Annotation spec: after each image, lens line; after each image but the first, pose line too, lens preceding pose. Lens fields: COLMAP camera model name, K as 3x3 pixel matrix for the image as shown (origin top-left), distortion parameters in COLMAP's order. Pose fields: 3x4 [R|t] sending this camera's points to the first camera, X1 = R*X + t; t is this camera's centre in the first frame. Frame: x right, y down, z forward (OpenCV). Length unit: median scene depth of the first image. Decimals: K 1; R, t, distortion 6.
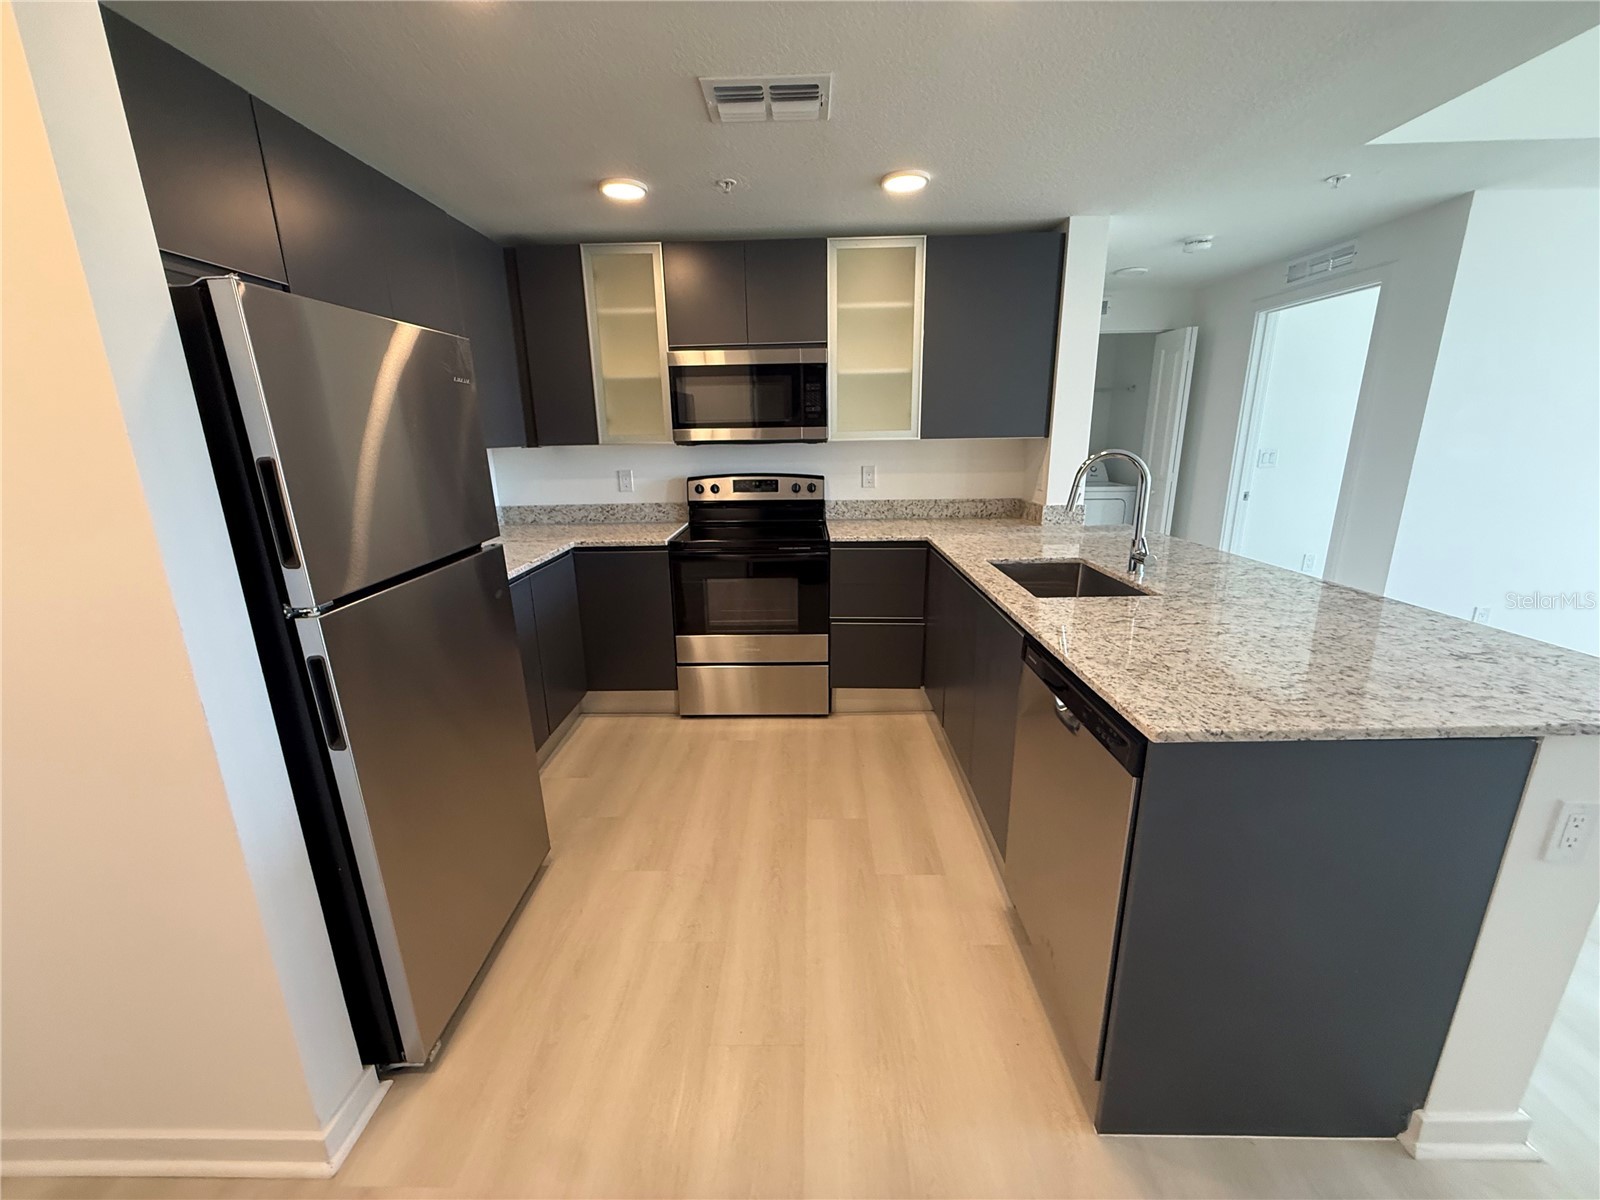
lens RADIAL K [[638.5, 0, 794.3], [0, 638.5, 596.9], [0, 0, 1]] dist [-0.000589, 0.000376]
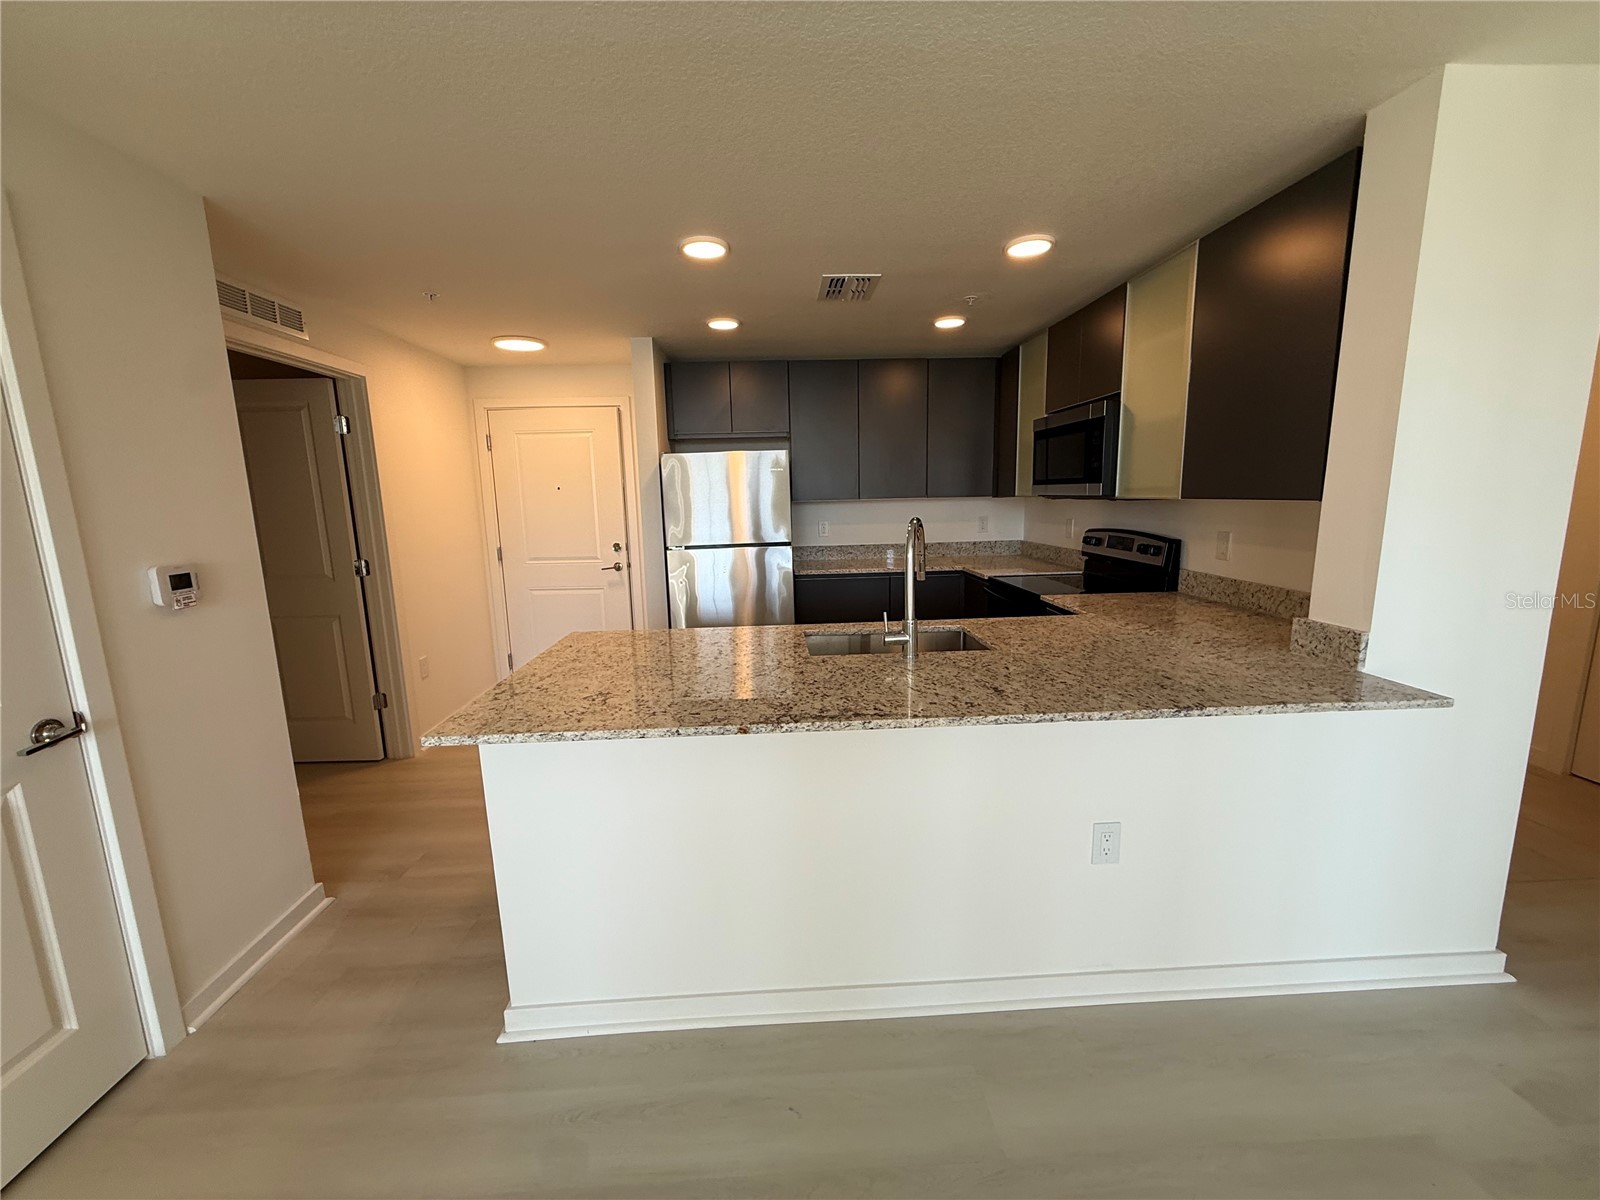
lens RADIAL K [[638.5, 0, 794.3], [0, 638.5, 596.9], [0, 0, 1]] dist [-0.000589, 0.000376]
pose [[0.060909, 0.176838, -0.982354, 0.831181], [-0.223827, 0.961537, 0.159213, -0.136699], [0.972724, 0.210179, 0.098148, 0.450472]]
